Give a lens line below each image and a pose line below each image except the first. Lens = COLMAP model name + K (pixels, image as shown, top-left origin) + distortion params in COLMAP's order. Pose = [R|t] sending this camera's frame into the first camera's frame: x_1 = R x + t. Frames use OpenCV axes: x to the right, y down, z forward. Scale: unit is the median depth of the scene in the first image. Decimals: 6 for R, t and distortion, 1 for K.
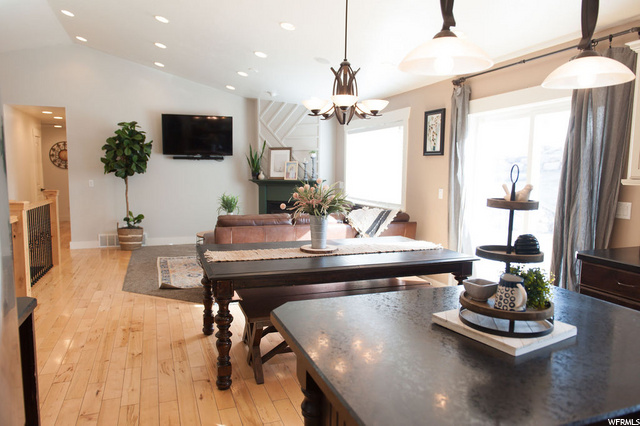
lens RADIAL K [[444.9, 0, 320.0], [0, 444.9, 213.0], [0, 0, 1]] dist [0.004601, 0.000397]
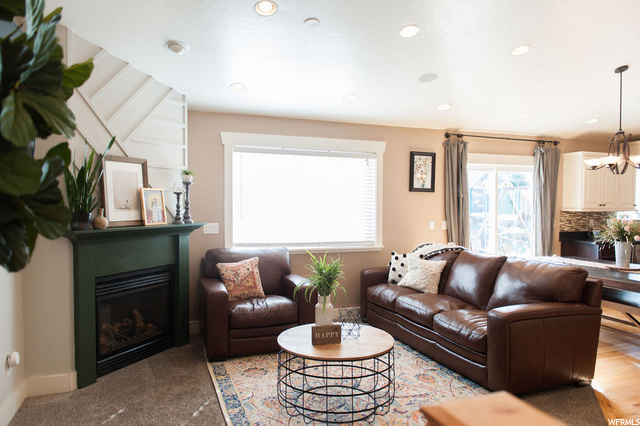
lens RADIAL K [[444.9, 0, 320.0], [0, 444.9, 213.0], [0, 0, 1]] dist [0.004601, 0.000397]
pose [[-0.000253, -0.025825, 0.999666, -0.562977], [0.093294, 0.995306, 0.025736, -0.083486], [-0.995639, 0.093270, 0.002158, 0.814482]]
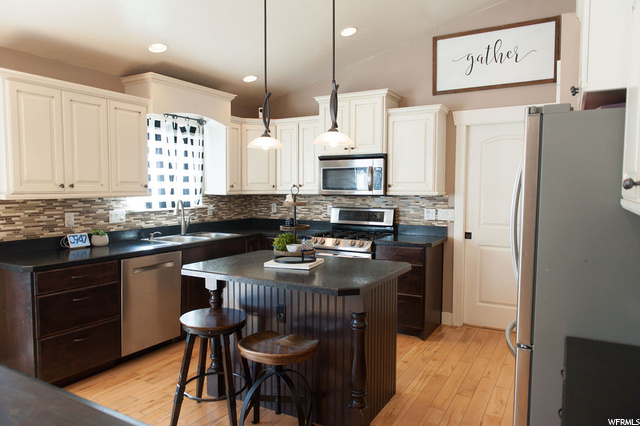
lens RADIAL K [[441.8, 0, 320.0], [0, 441.8, 213.0], [0, 0, 1]] dist [0.005728, 0.000220]
pose [[-0.637847, -0.051853, 0.768416, -0.214728], [0.071986, 0.989349, 0.126515, -0.038871], [-0.766791, 0.136013, -0.627321, 0.382203]]
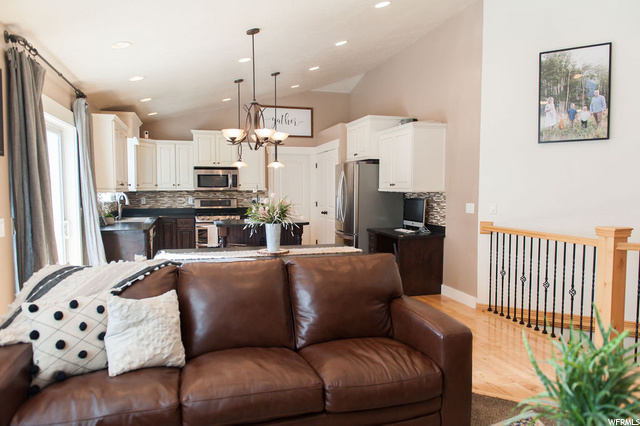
lens RADIAL K [[444.9, 0, 320.0], [0, 444.9, 213.0], [0, 0, 1]] dist [0.004601, 0.000397]
pose [[-0.997420, -0.010304, 0.071042, -0.093067], [0.000935, 0.987696, 0.156382, -0.090725], [-0.071779, 0.156045, -0.985138, 0.945245]]
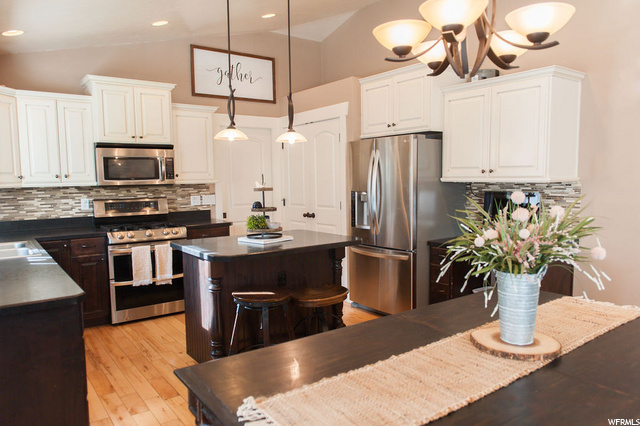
lens RADIAL K [[454.8, 0, 320.0], [0, 454.8, 213.0], [0, 0, 1]] dist [0.002436, 0.000925]
pose [[-0.961753, 0.027853, -0.272498, 0.141598], [-0.020874, 0.984472, 0.174298, -0.056989], [0.273121, 0.173320, -0.946237, 0.602776]]
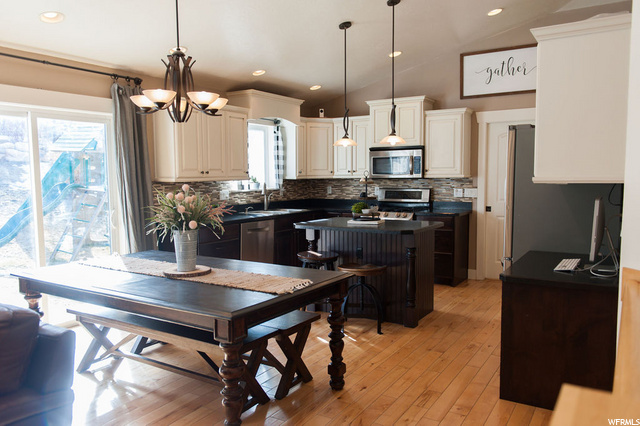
lens RADIAL K [[493.7, 0, 320.0], [0, 493.7, 213.0], [0, 0, 1]] dist [-0.003719, -0.001074]
pose [[-0.607241, -0.062876, 0.792026, -0.373754], [0.083732, 0.986248, 0.142491, -0.056704], [-0.790093, 0.152844, -0.593626, 0.582280]]
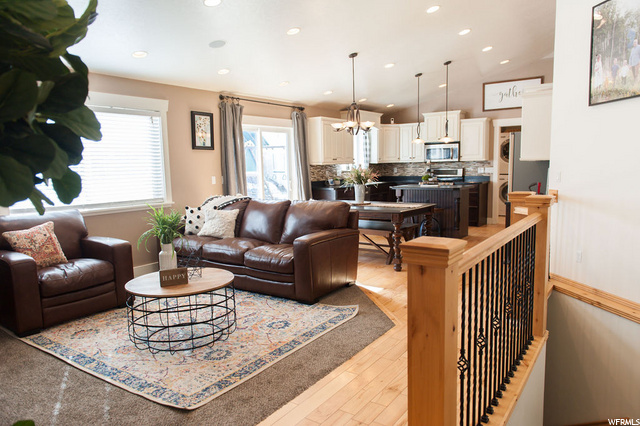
lens RADIAL K [[444.9, 0, 320.0], [0, 444.9, 213.0], [0, 0, 1]] dist [0.004601, 0.000397]
pose [[-0.563183, -0.085590, 0.821888, -0.603705], [0.100583, 0.980125, 0.170991, -0.087798], [-0.820188, 0.178968, -0.543381, 0.924137]]
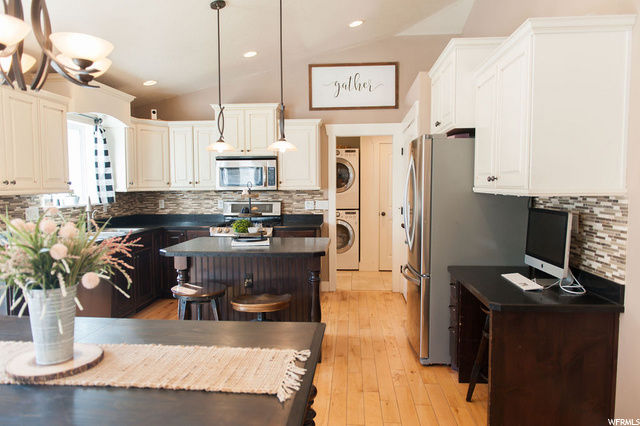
lens RADIAL K [[444.9, 0, 320.0], [0, 444.9, 213.0], [0, 0, 1]] dist [0.004601, 0.000397]
pose [[-0.906975, -0.027822, 0.420264, -0.185540], [0.041493, 0.987060, 0.154891, -0.053099], [-0.419135, 0.157920, -0.894085, 0.555545]]
